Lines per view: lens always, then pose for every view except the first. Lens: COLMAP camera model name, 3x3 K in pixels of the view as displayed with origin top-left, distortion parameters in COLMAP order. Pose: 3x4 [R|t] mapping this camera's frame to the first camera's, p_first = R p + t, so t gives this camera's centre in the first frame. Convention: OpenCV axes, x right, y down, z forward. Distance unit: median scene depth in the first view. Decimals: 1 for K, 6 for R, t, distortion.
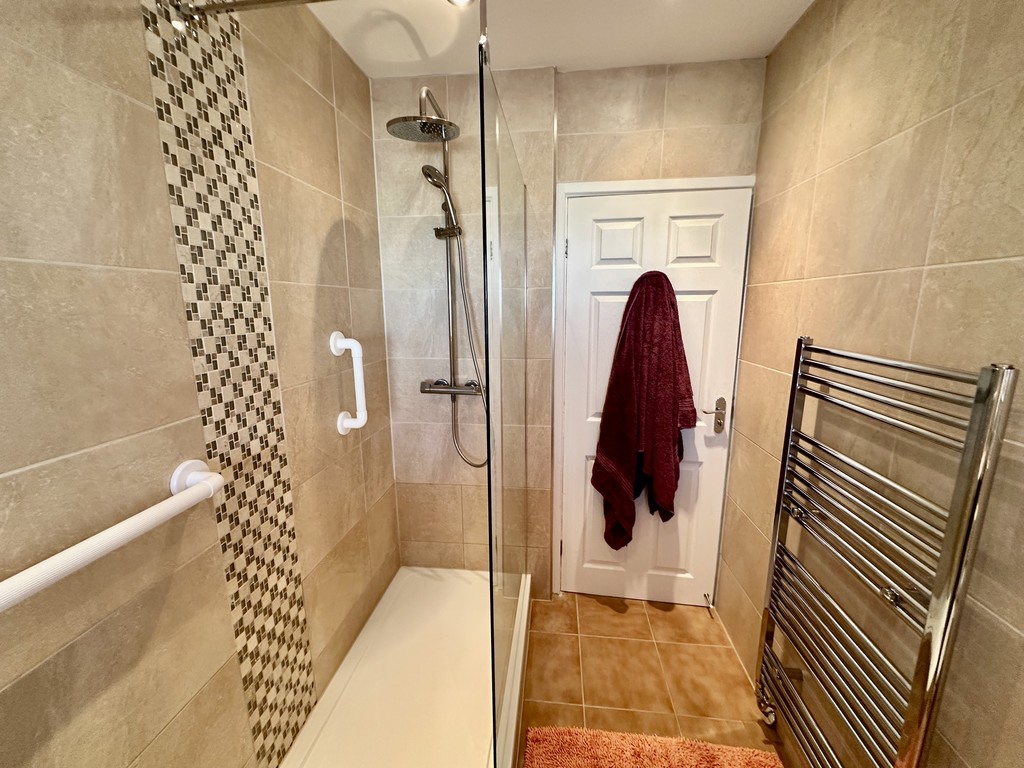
lens RADIAL K [[409.0, 0, 509.8], [0, 409.0, 382.4], [0, 0, 1]] dist [-0.000335, -0.000075]
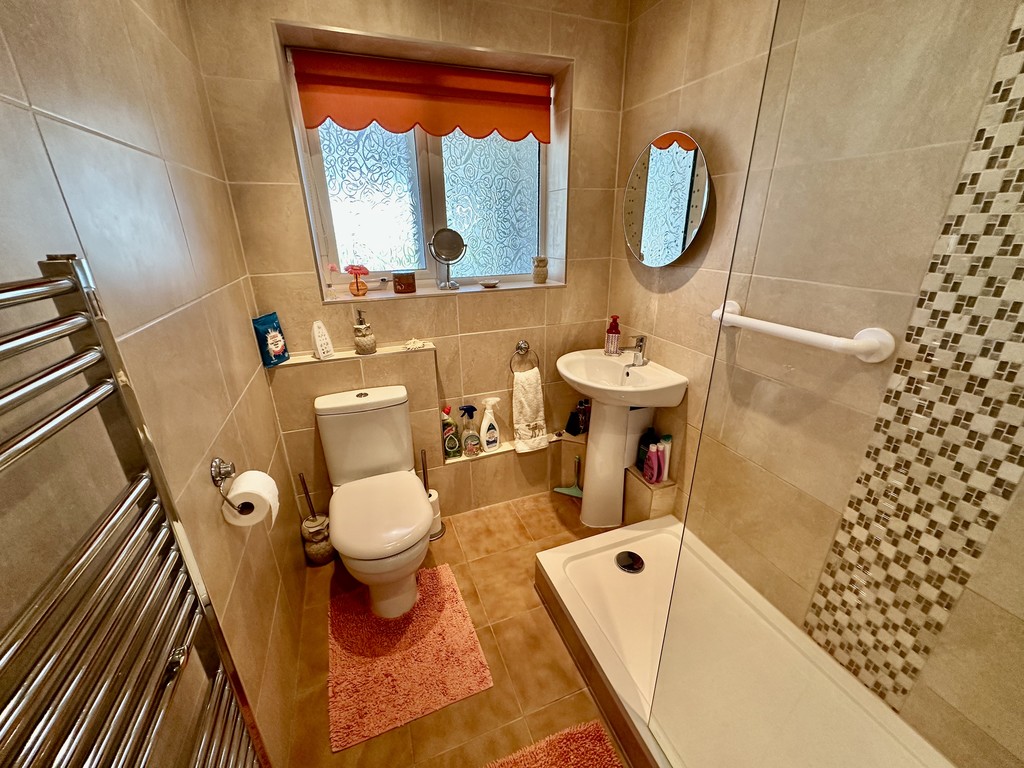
lens RADIAL K [[409.0, 0, 509.8], [0, 409.0, 382.4], [0, 0, 1]] dist [-0.000335, -0.000075]
pose [[-0.888890, 0.181449, -0.420656, 0.577979], [-0.066839, 0.857029, 0.510915, -0.174609], [0.453220, 0.482264, -0.749676, 1.317859]]
